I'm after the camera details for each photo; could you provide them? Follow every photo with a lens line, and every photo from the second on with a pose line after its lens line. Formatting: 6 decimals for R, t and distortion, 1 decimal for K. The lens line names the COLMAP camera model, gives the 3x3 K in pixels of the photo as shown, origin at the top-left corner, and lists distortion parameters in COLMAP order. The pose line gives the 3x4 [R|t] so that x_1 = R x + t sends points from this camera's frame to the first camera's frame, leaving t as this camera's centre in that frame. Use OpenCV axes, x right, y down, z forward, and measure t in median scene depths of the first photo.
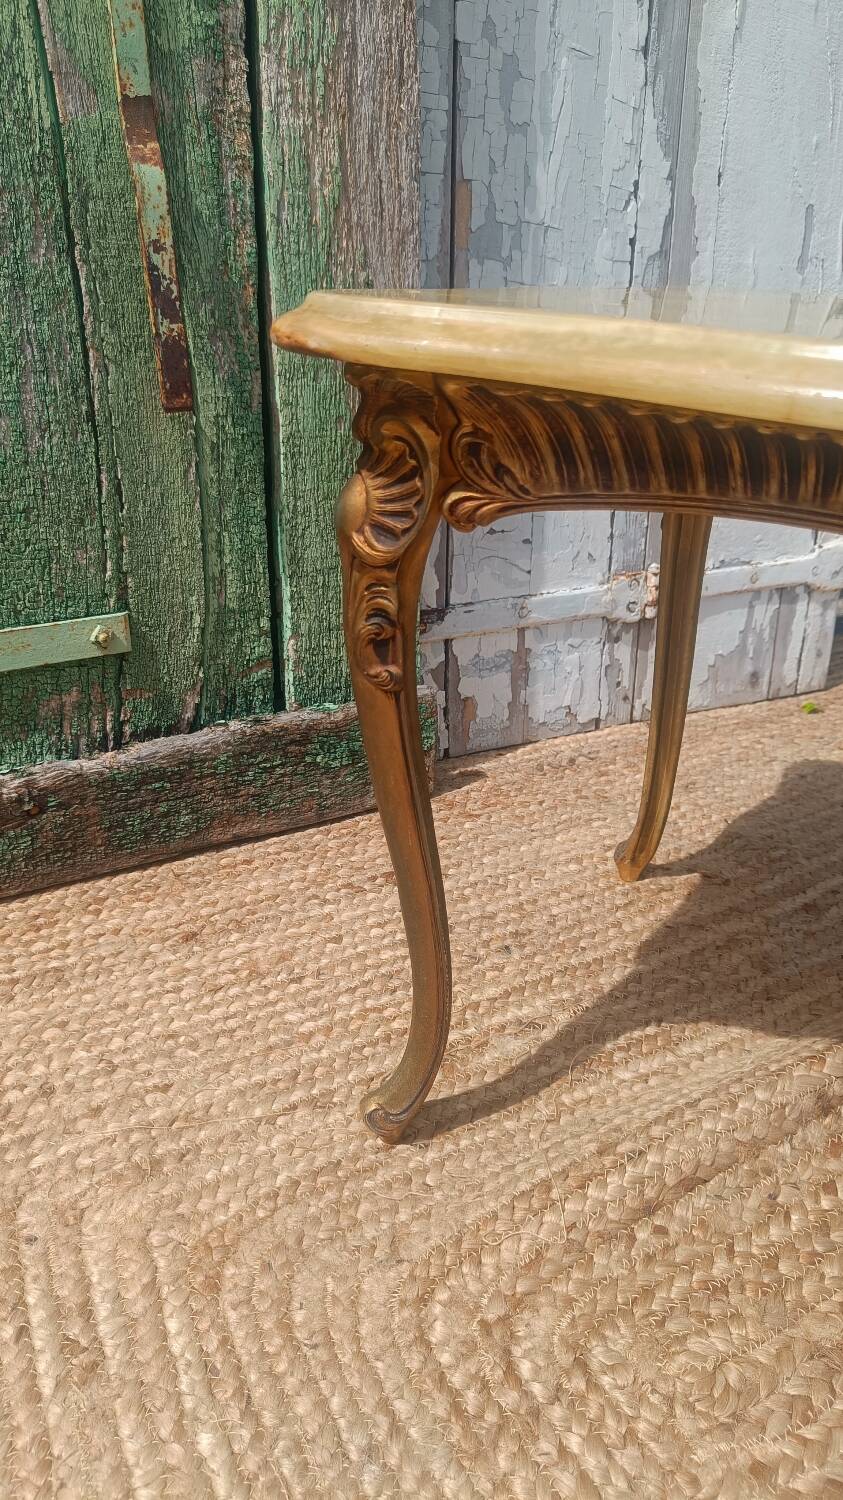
lens RADIAL K [[1057.6, 0, 414.8], [0, 1057.6, 751.4], [0, 0, 1]] dist [0.002257, 0.001858]
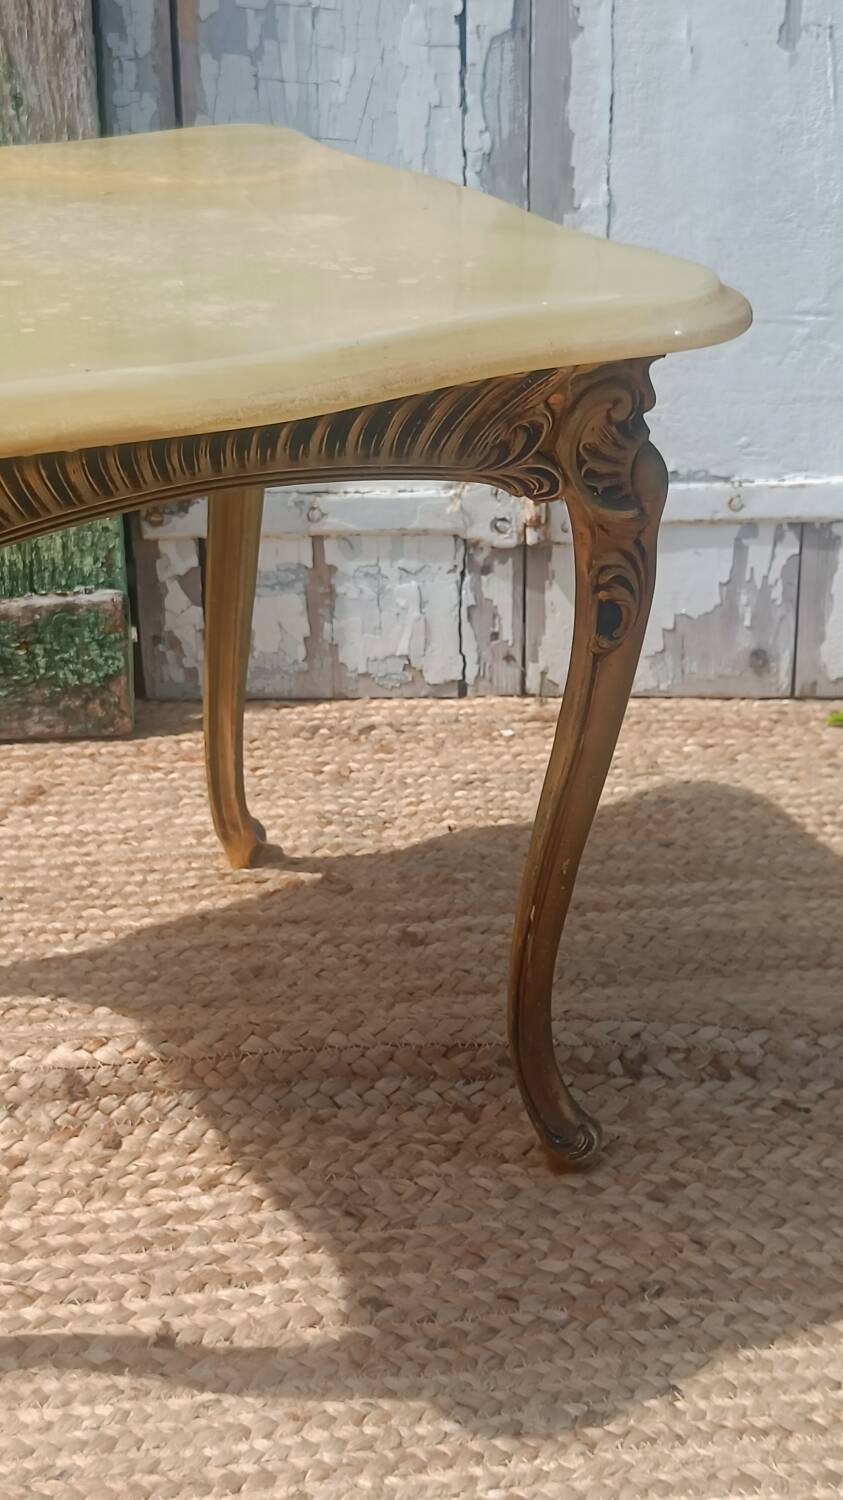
lens RADIAL K [[2125.8, 0, 403.7], [0, 2125.8, 748.7], [0, 0, 1]] dist [0.142490, -0.649098]
pose [[0.892007, 0.152646, -0.425467, 1.031600], [-0.155111, 0.987469, 0.029081, -0.030821], [0.424574, 0.040054, 0.904507, -0.379994]]
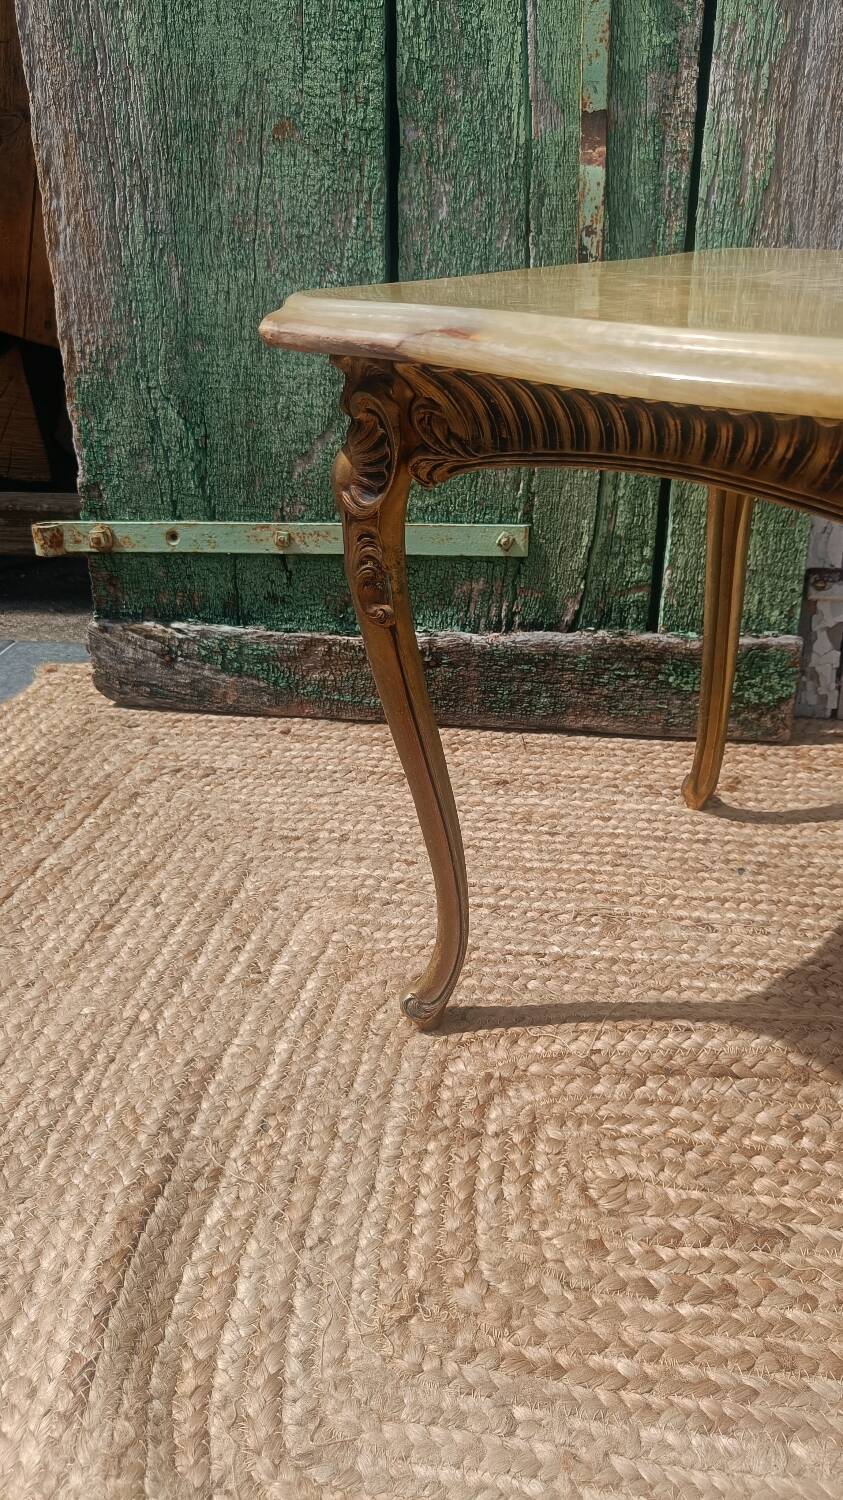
lens RADIAL K [[1067.2, 0, 433.9], [0, 1067.2, 735.3], [0, 0, 1]] dist [0.002593, -0.005267]
pose [[0.788274, 0.237459, -0.567659, 0.411103], [-0.227179, 0.969671, 0.090155, 0.021877], [0.571851, 0.057894, 0.818312, -0.083607]]
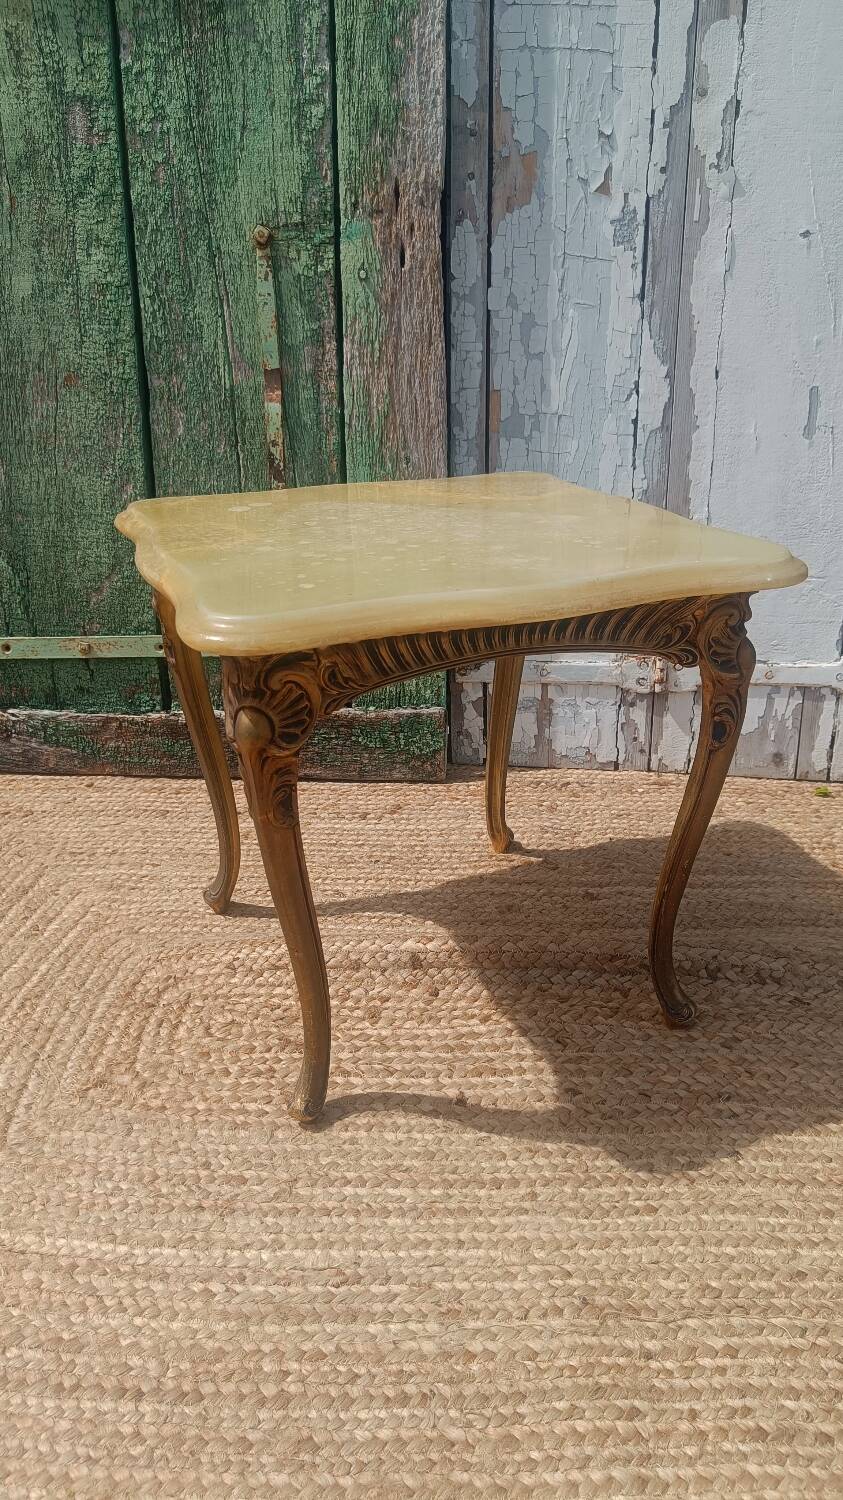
lens RADIAL K [[1061.2, 0, 421.5], [0, 1061.2, 745.3], [0, 0, 1]] dist [0.043946, -0.163105]
pose [[0.821769, 0.174098, -0.542573, 0.965604], [-0.201481, 0.979450, 0.009123, -0.020166], [0.533011, 0.101821, 0.839959, -0.348075]]
